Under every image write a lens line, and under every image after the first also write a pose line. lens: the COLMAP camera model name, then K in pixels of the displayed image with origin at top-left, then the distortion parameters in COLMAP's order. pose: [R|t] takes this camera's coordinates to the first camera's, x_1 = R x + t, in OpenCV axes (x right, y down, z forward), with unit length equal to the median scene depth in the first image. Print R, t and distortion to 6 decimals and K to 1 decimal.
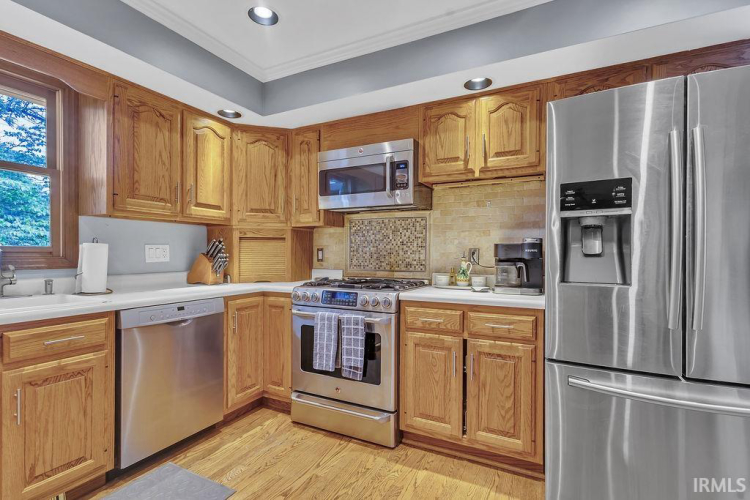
lens RADIAL K [[351.6, 0, 378.6], [0, 351.6, 256.9], [0, 0, 1]] dist [0.000073, -0.000614]
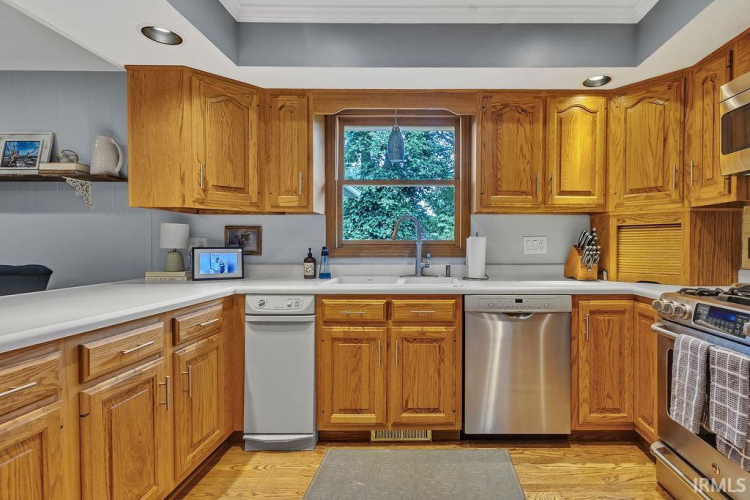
lens RADIAL K [[360.0, 0, 375.0], [0, 360.0, 250.0], [0, 0, 1]] dist [0.000920, -0.000100]
pose [[0.462403, 0.010749, -0.886605, 0.112251], [-0.009906, 0.999927, 0.006957, 0.000627], [0.886614, 0.005566, 0.462476, 0.130872]]
